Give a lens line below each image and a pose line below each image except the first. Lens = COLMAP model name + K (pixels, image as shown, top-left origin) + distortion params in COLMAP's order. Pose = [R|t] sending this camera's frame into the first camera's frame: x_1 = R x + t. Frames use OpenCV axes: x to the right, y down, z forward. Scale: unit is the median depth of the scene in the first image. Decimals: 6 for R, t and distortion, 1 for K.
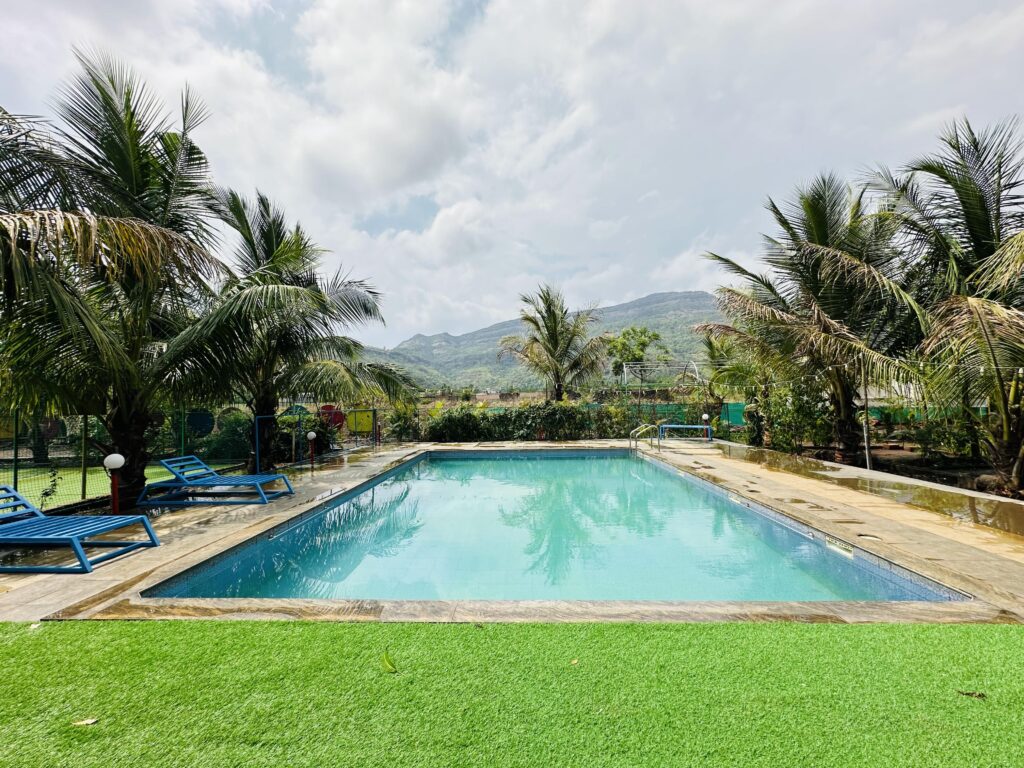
lens RADIAL K [[410.9, 0, 512.0], [0, 410.9, 384.0], [0, 0, 1]] dist [0.015602, 0.000028]
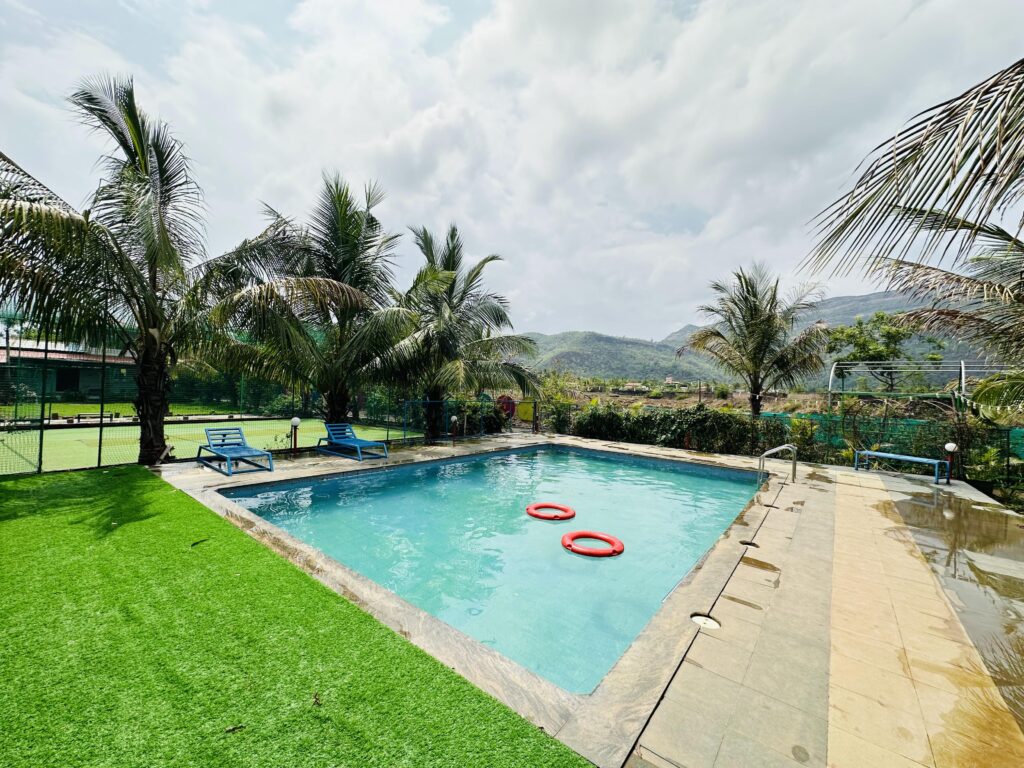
lens RADIAL K [[410.9, 0, 512.0], [0, 410.9, 384.0], [0, 0, 1]] dist [0.015602, 0.000028]
pose [[0.798327, 0.044099, -0.600607, 0.295900], [-0.032343, 0.999016, 0.030360, -0.018499], [0.601355, -0.004812, 0.798968, 0.060842]]
